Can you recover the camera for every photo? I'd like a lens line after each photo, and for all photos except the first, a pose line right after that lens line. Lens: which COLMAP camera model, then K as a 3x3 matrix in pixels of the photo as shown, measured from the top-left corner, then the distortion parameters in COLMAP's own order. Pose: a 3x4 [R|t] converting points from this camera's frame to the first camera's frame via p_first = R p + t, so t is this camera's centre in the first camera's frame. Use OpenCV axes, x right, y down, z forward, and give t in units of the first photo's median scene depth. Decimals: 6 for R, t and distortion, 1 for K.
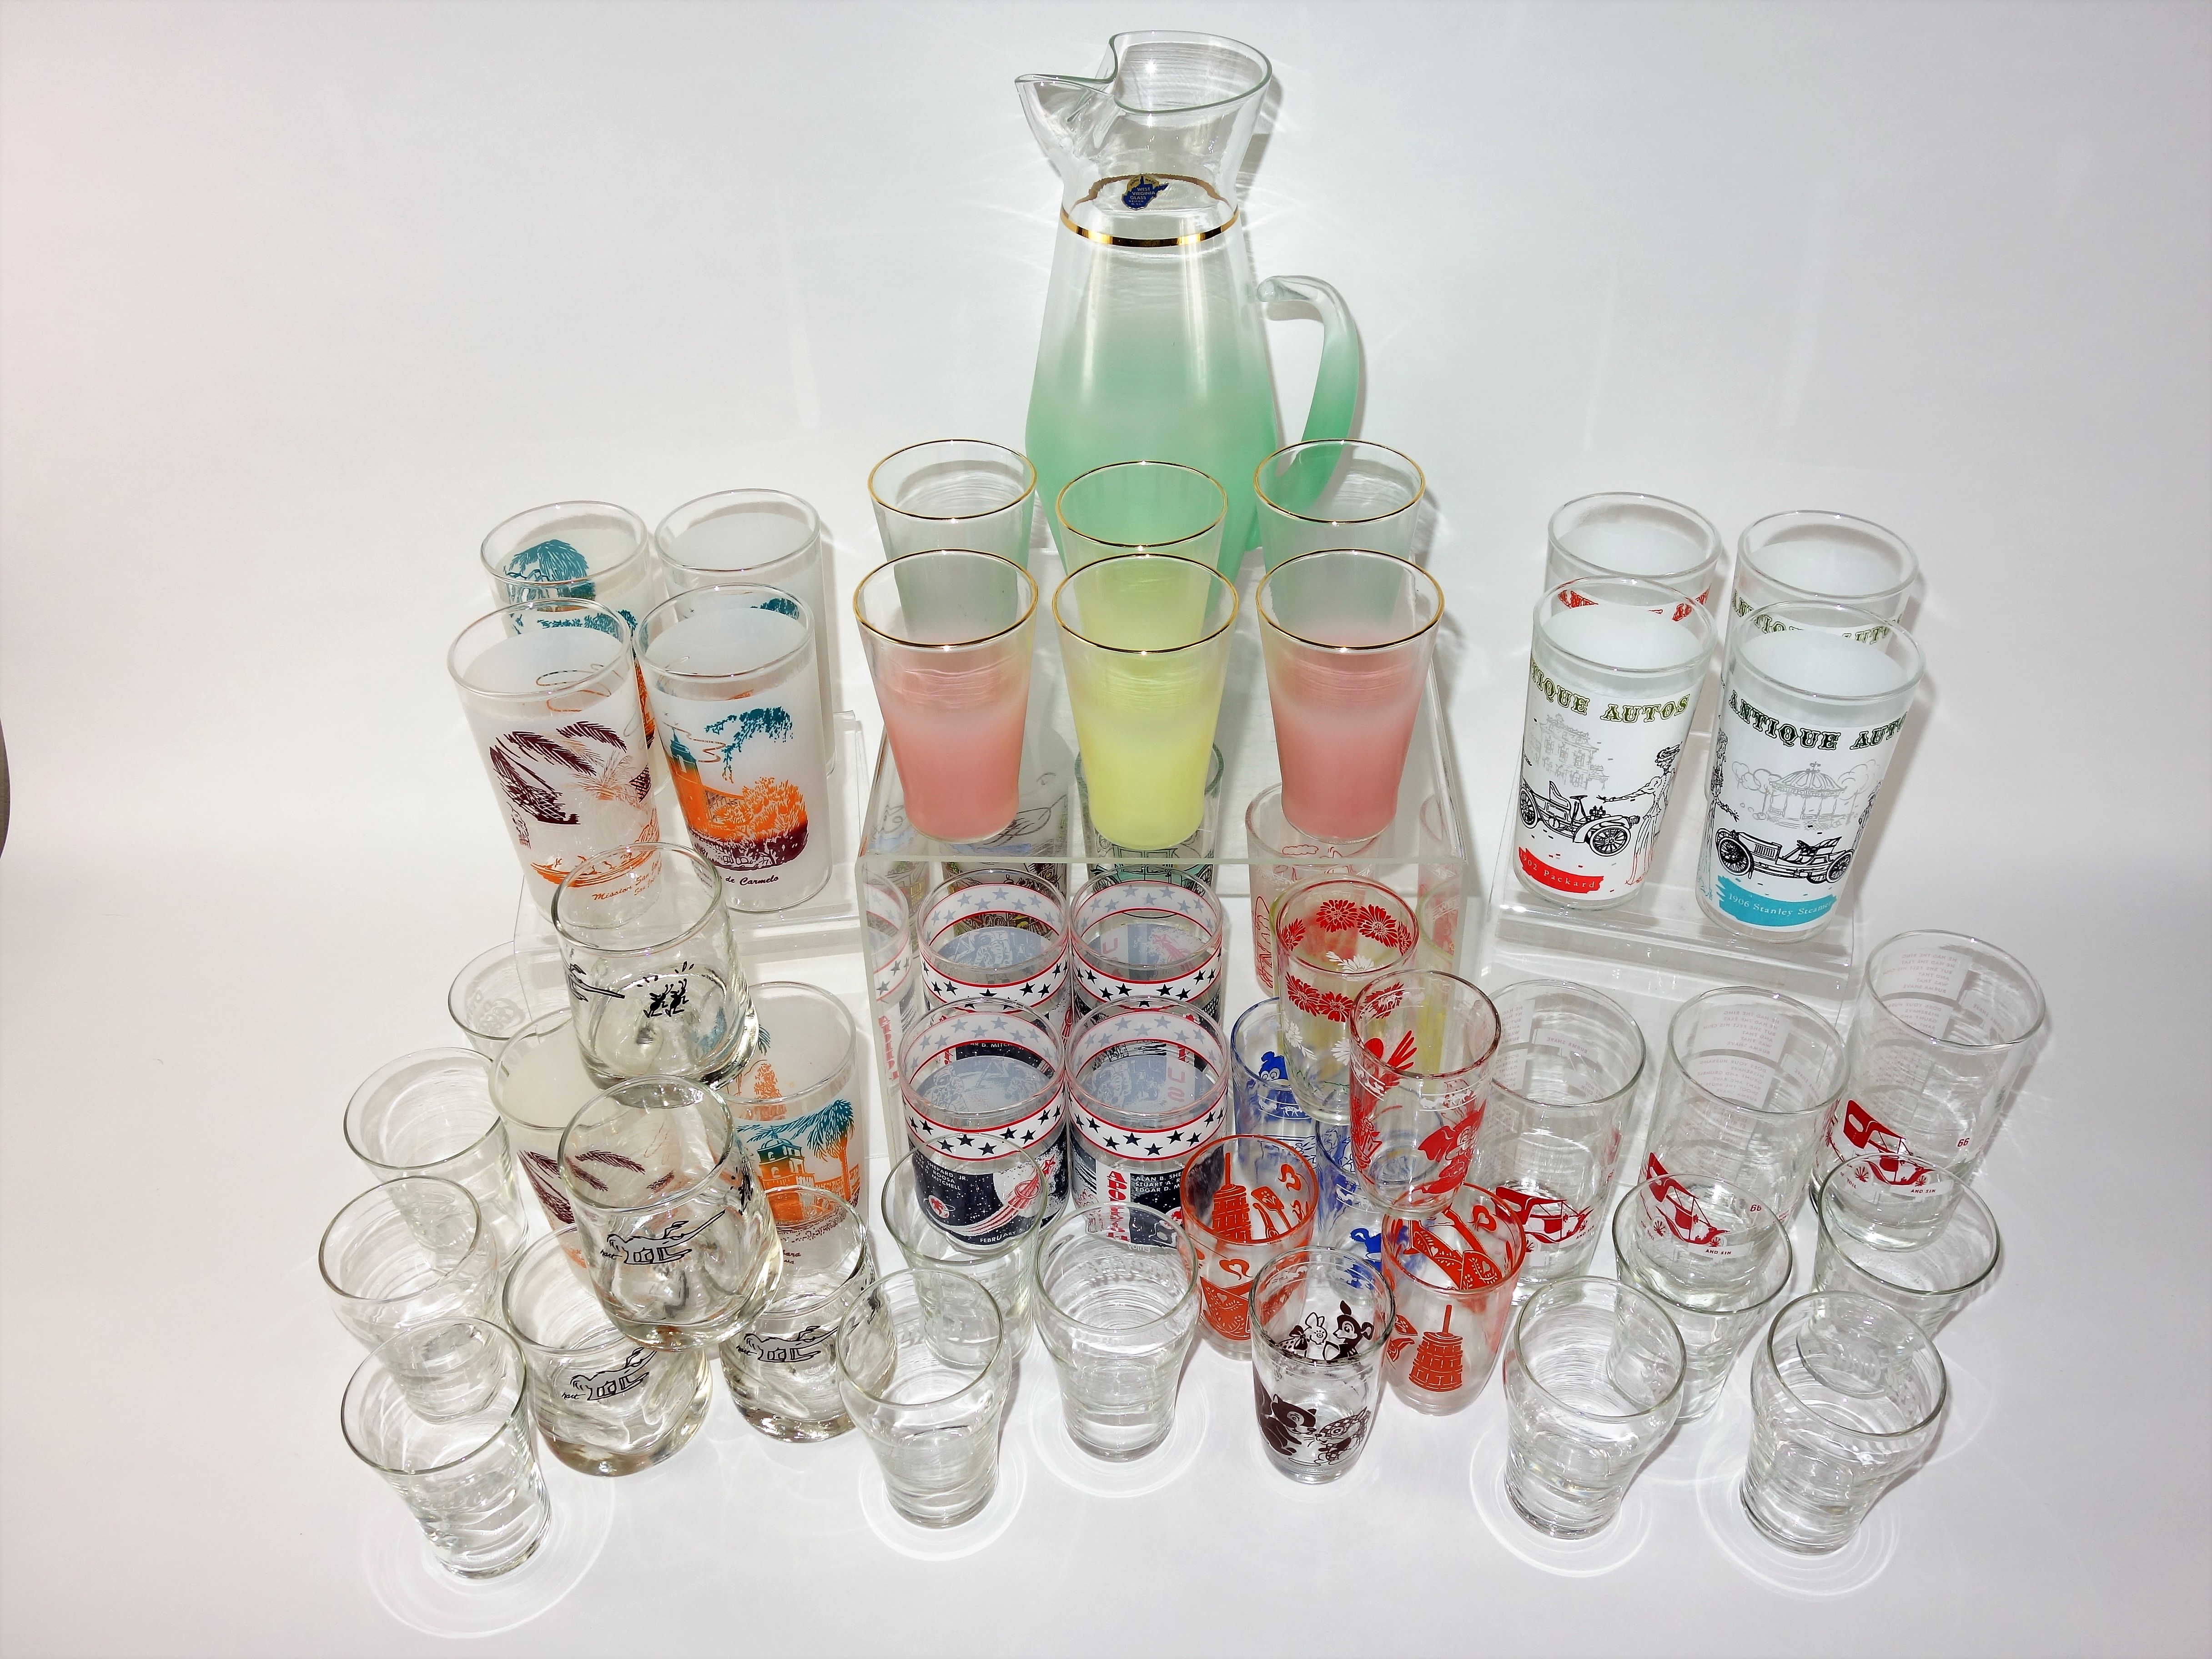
lens RADIAL K [[1955.7, 0, 1106.0], [0, 1955.7, 829.5], [0, 0, 1]] dist [0.007260, 0.002147]
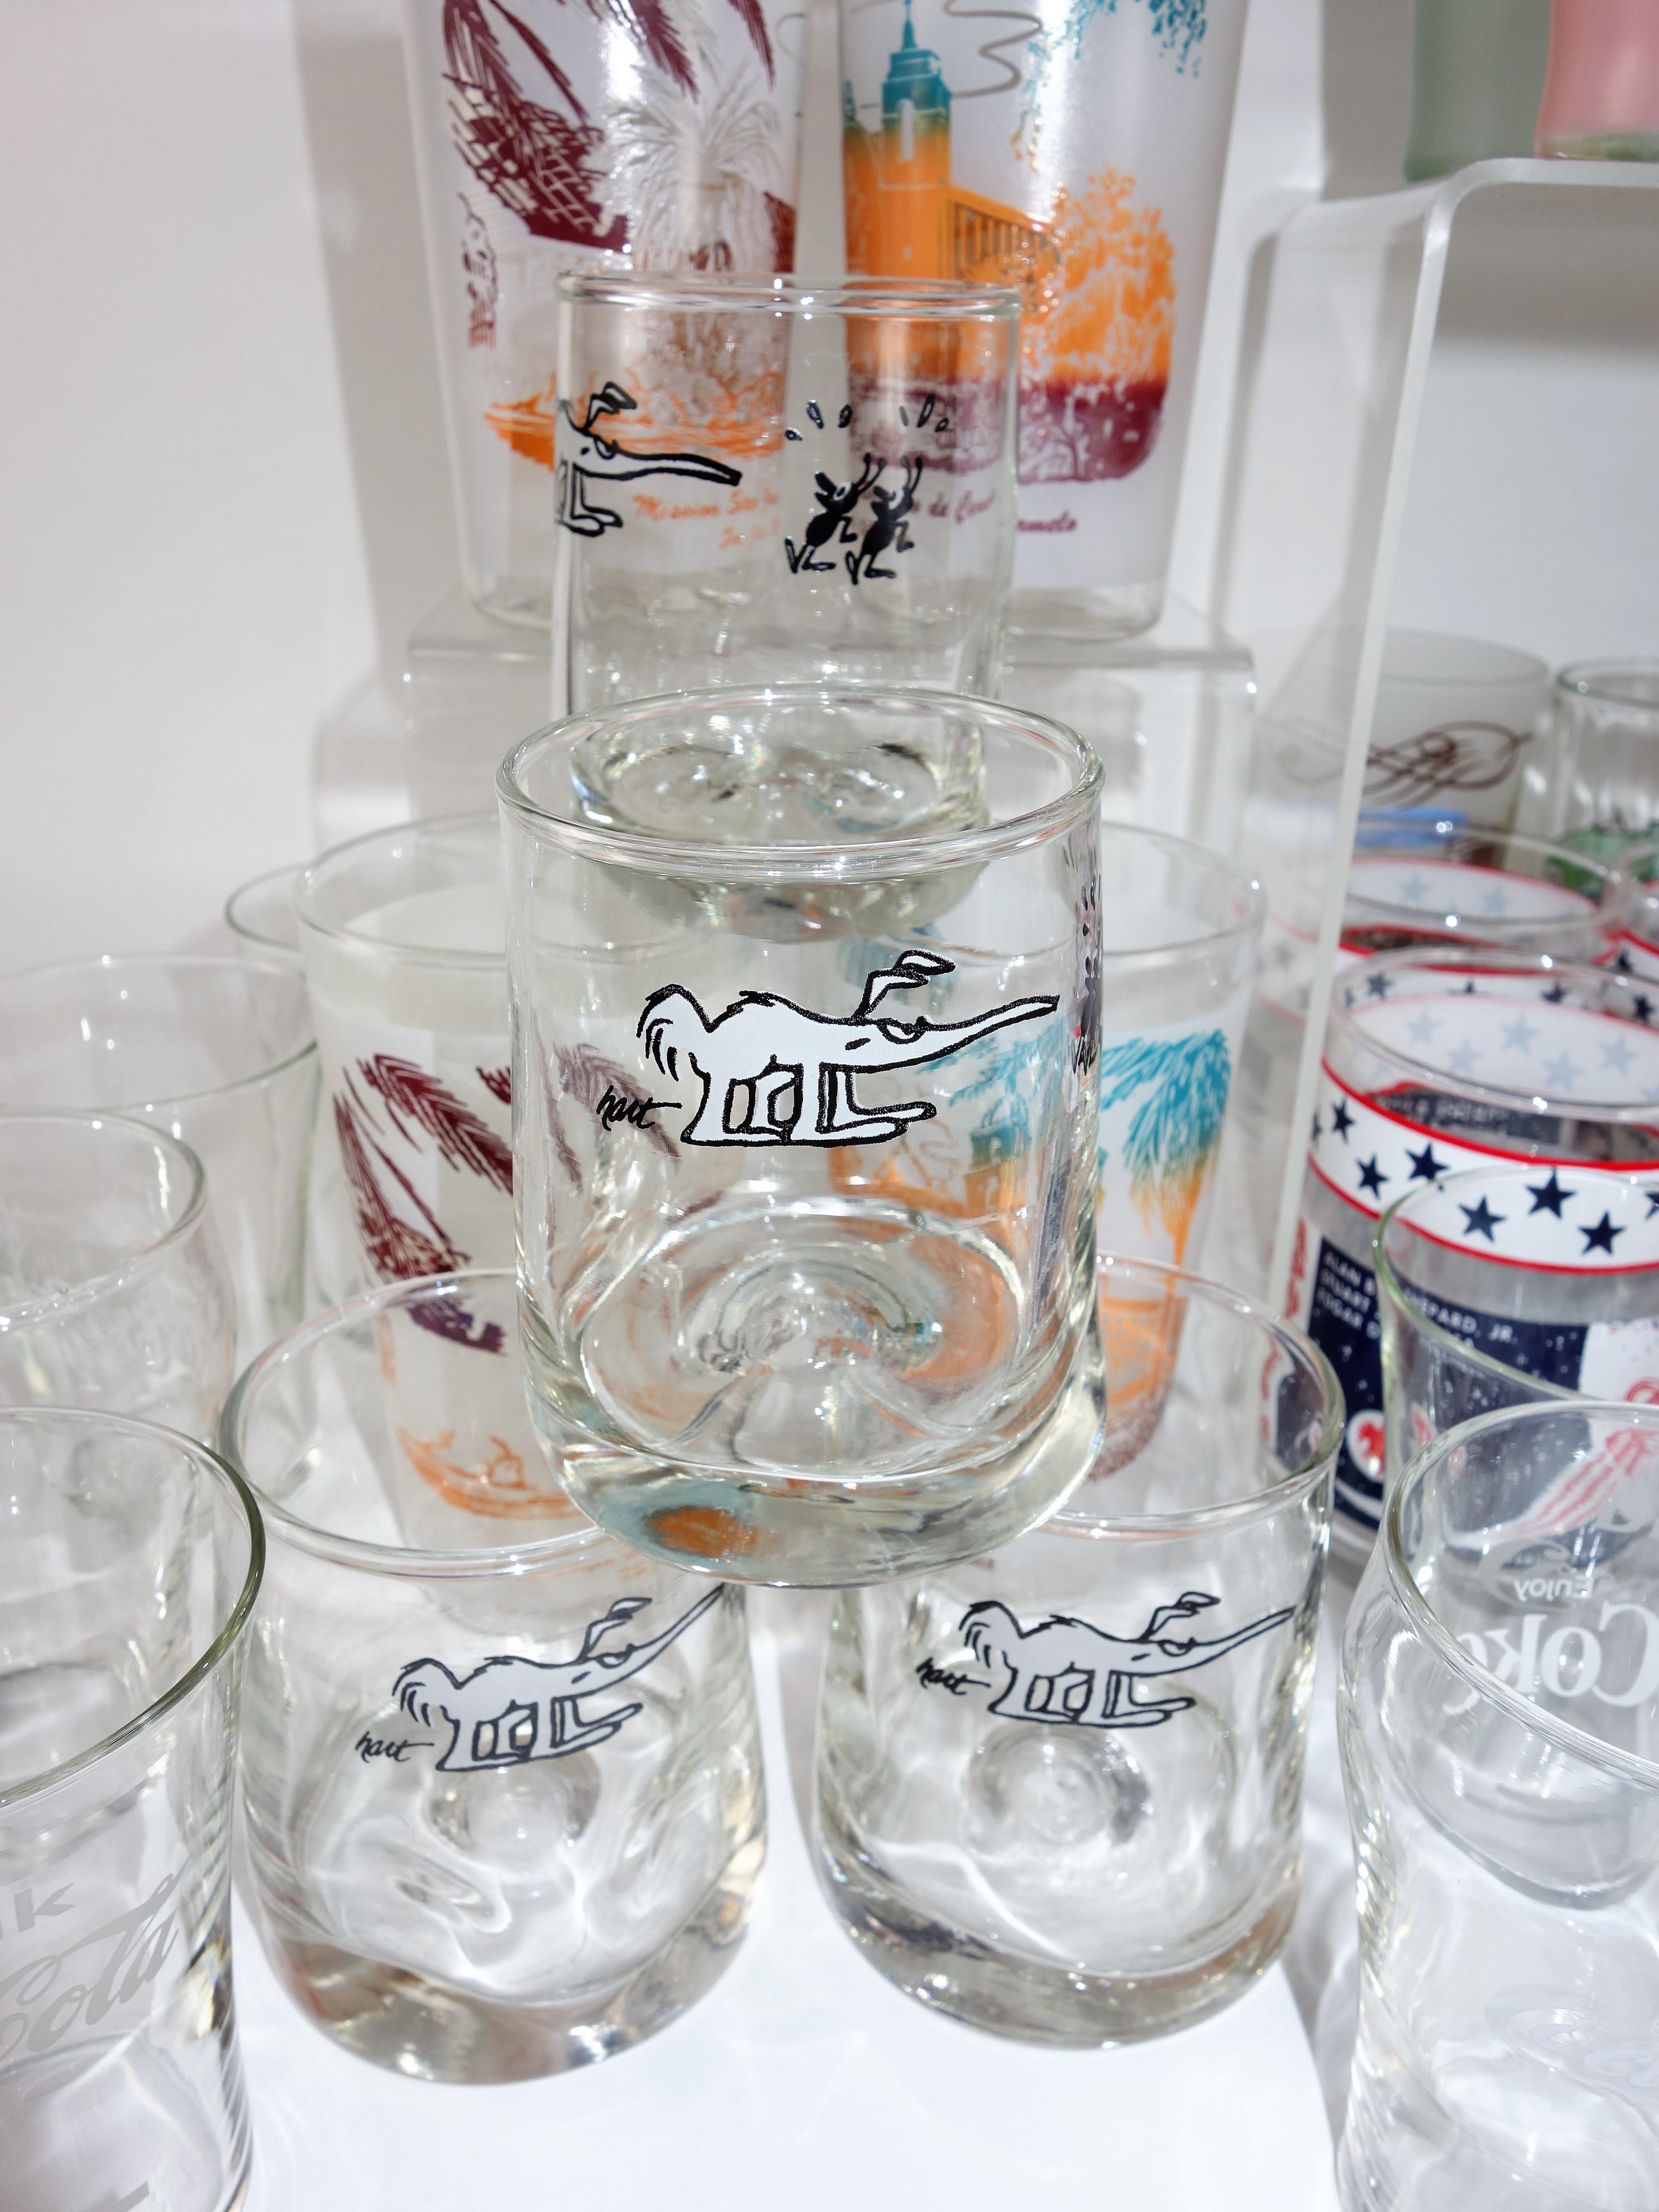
lens RADIAL K [[1928.5, 0, 823.0], [0, 1928.5, 1101.0], [0, 0, 1]] dist [0.012763, -0.006430]
pose [[0.994042, 0.085279, -0.067890, -0.187971], [-0.100128, 0.960534, -0.259518, 0.255486], [0.043079, 0.264769, 0.963349, 0.666191]]
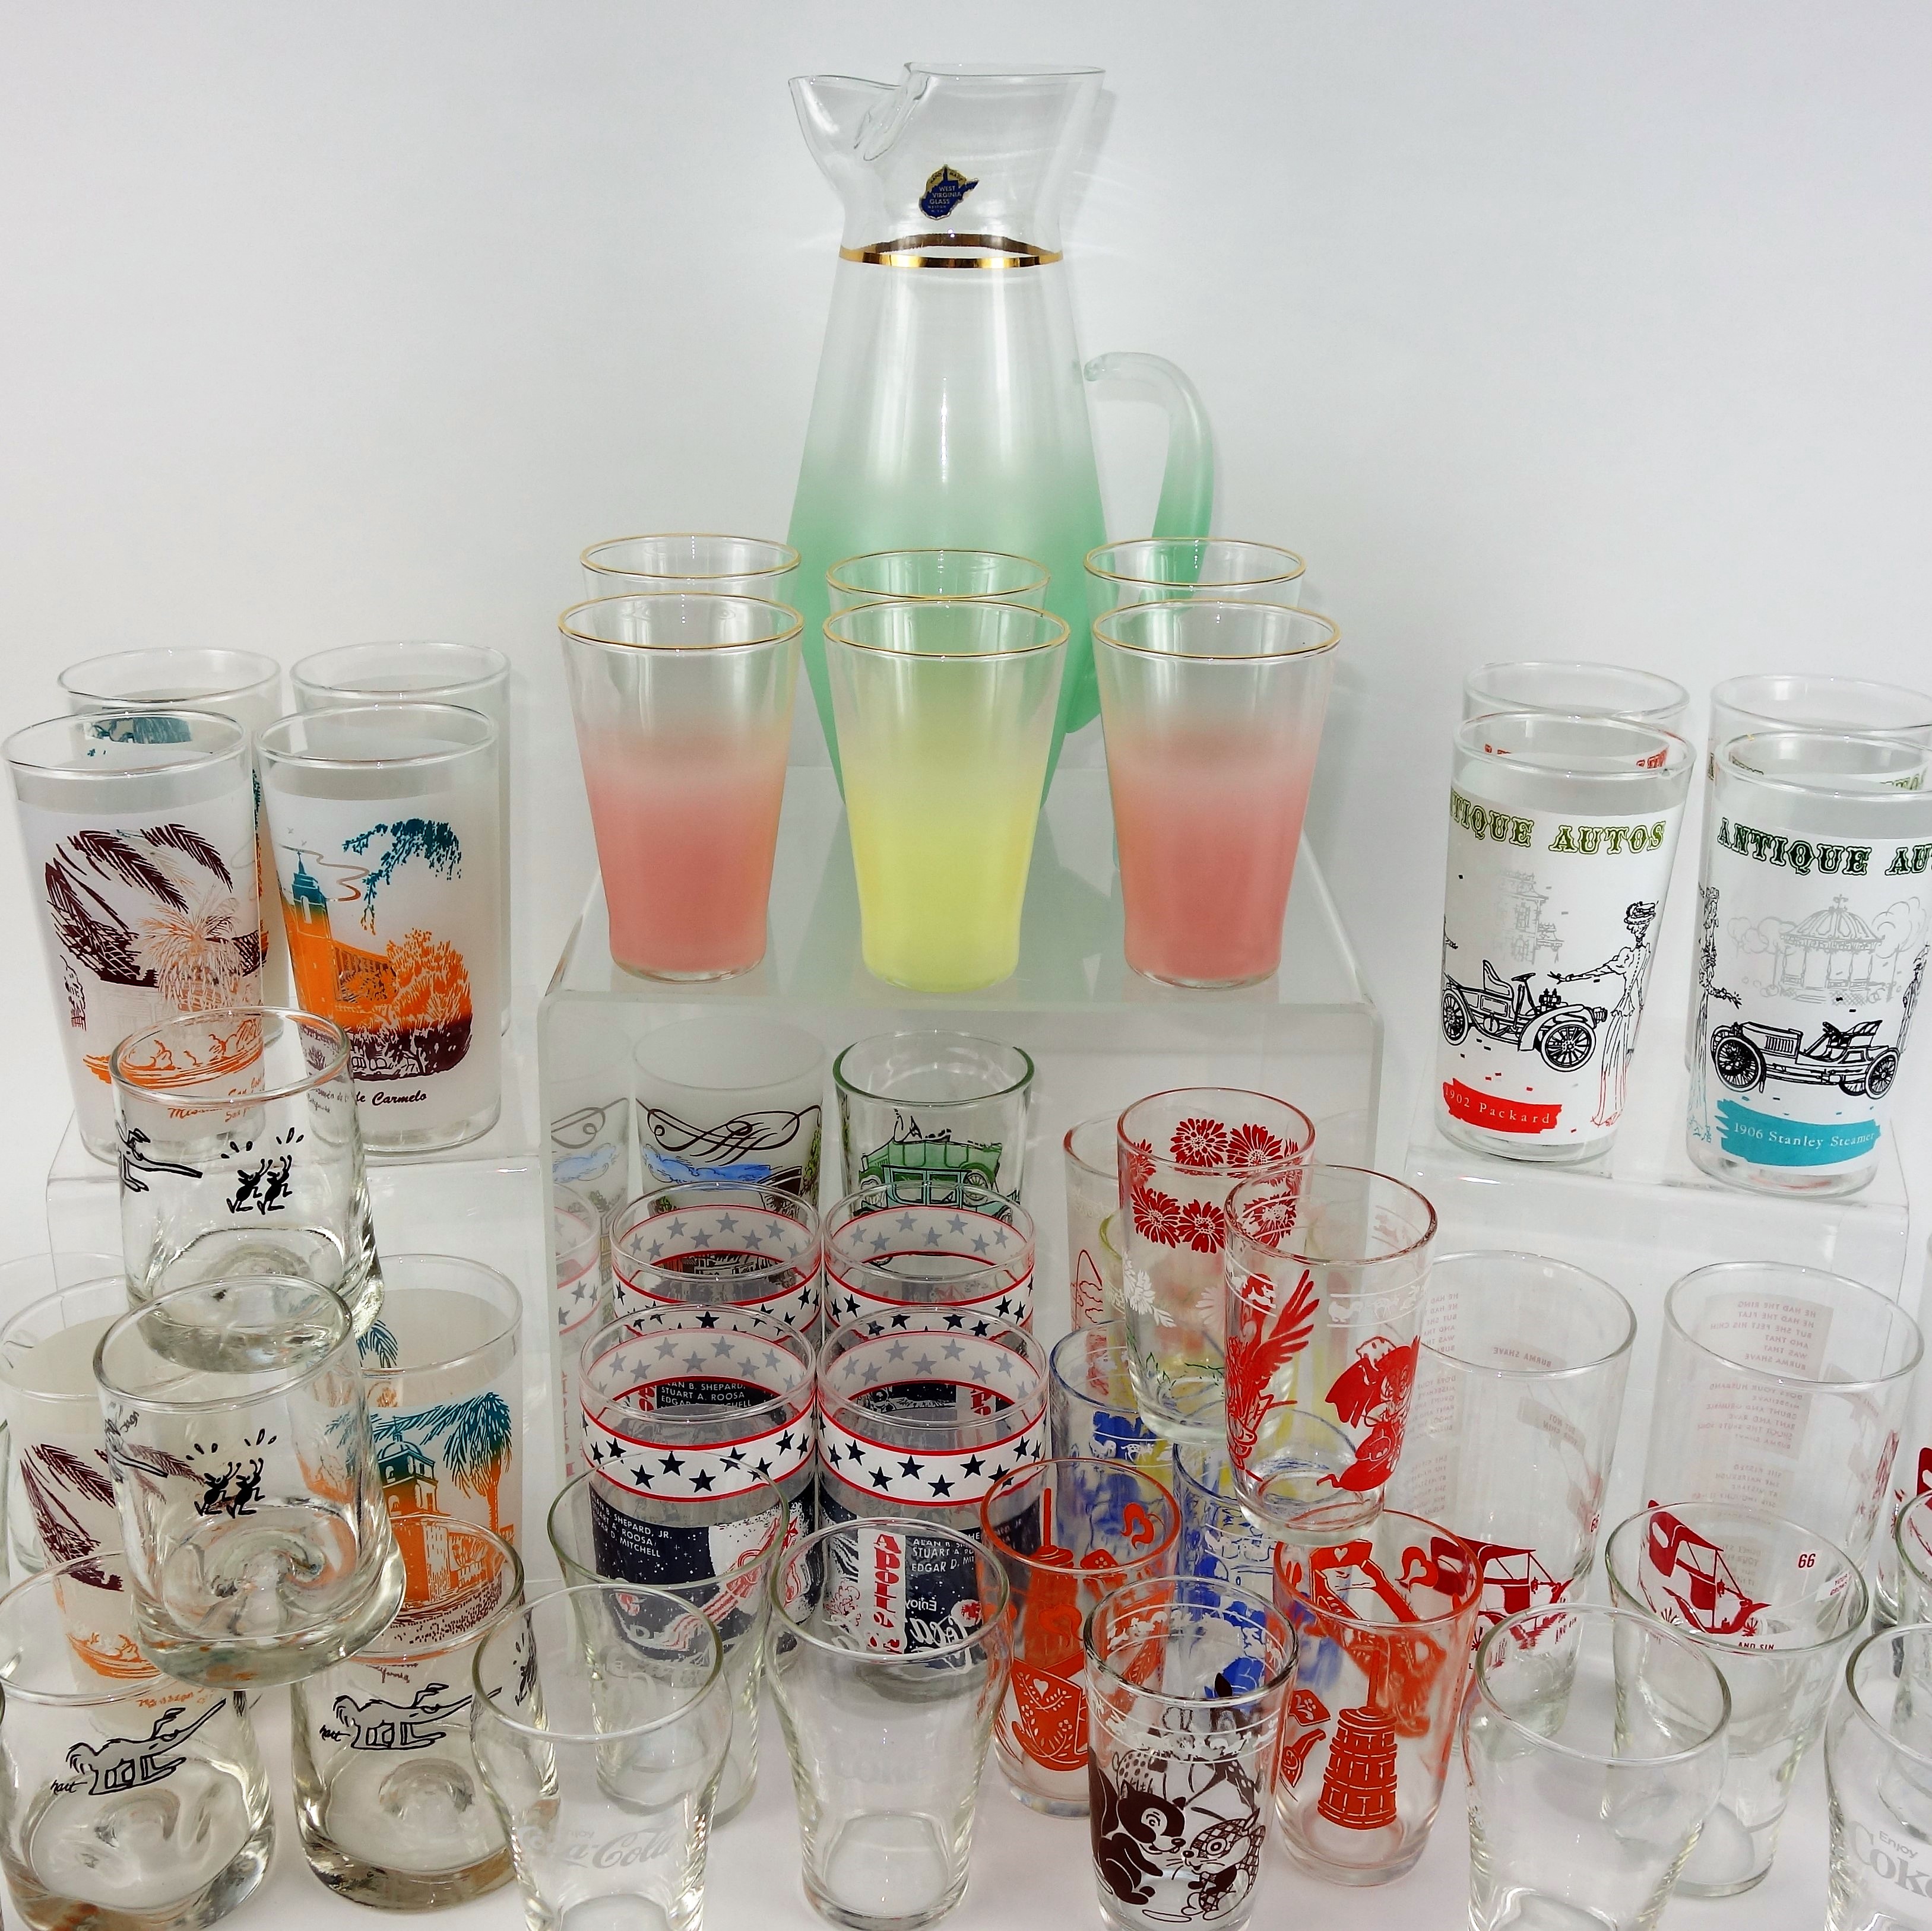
lens RADIAL K [[2551.2, 0, 910.2], [0, 2551.2, 1065.8], [0, 0, 1]] dist [0.005417, 0.015458]
pose [[0.999451, 0.021245, 0.025427, -0.013497], [-0.013433, 0.961304, -0.275161, 0.279587], [-0.030289, 0.274668, 0.961062, 0.088622]]
